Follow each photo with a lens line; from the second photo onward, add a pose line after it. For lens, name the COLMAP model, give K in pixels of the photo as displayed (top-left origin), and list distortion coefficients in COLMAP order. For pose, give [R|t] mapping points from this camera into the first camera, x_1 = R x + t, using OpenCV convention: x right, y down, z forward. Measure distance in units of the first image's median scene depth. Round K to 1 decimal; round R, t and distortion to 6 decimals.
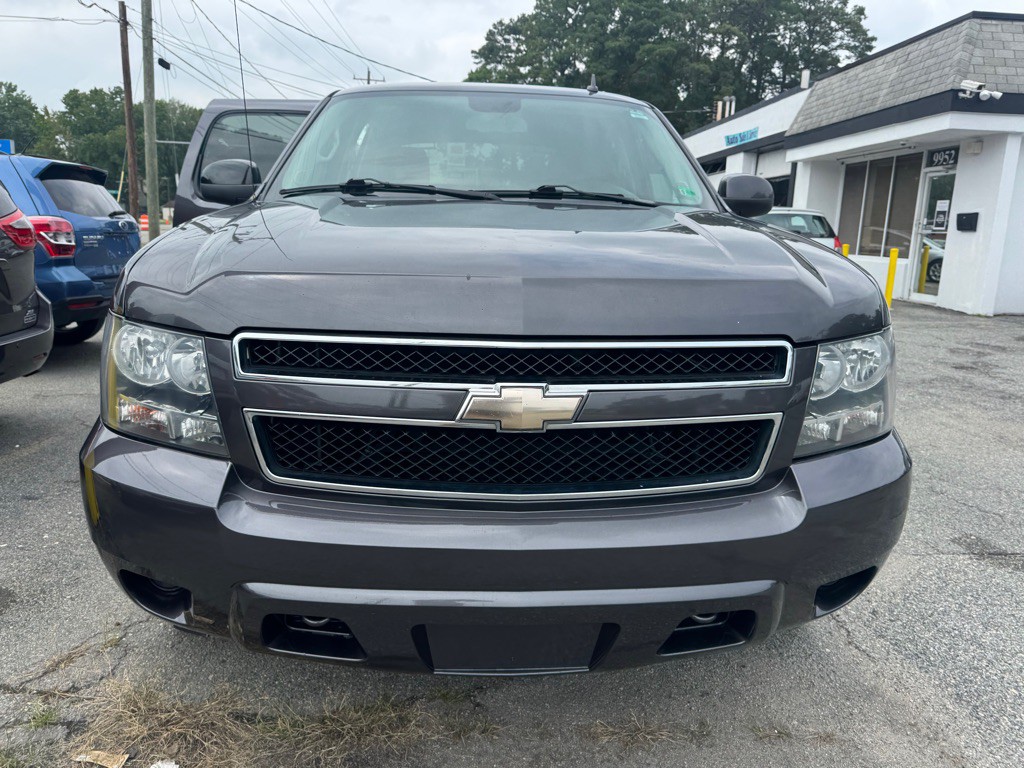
lens RADIAL K [[722.5, 0, 512.6], [0, 722.5, 365.1], [0, 0, 1]] dist [0.004558, -0.003960]
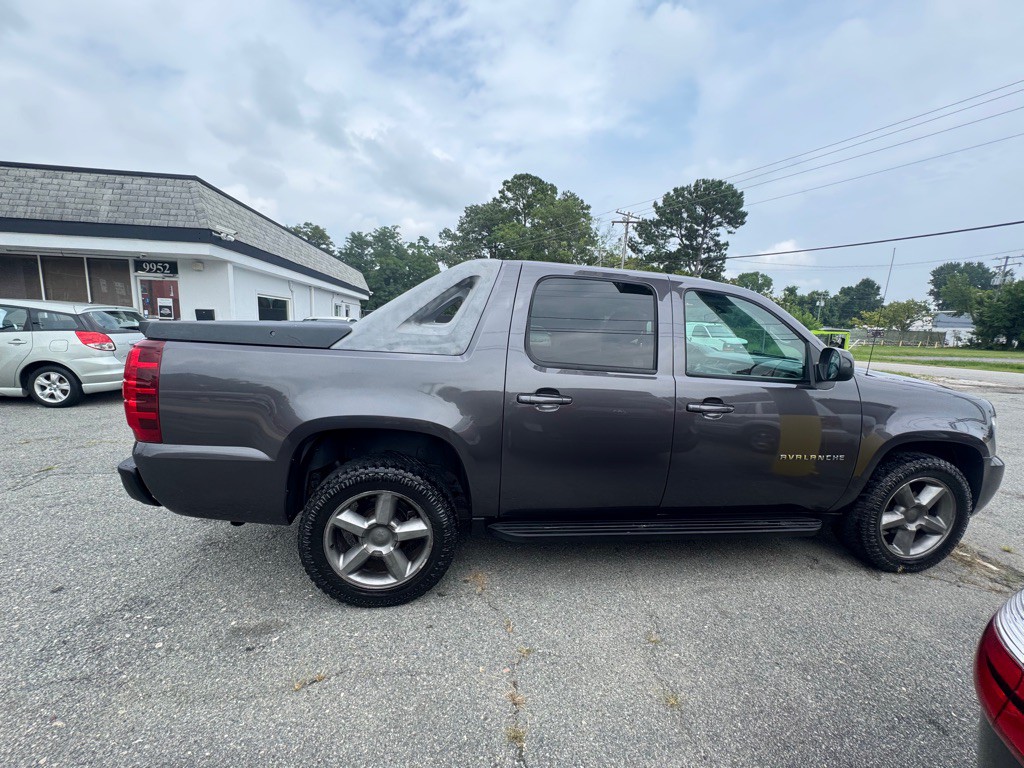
lens RADIAL K [[406.6, 0, 512.6], [0, 406.6, 386.8], [0, 0, 1]] dist [-0.001884, -0.000246]
pose [[-0.077118, -0.187135, 0.979303, -0.242013], [0.152904, 0.968388, 0.197090, -0.100864], [-0.985227, 0.164939, -0.046066, 0.355403]]
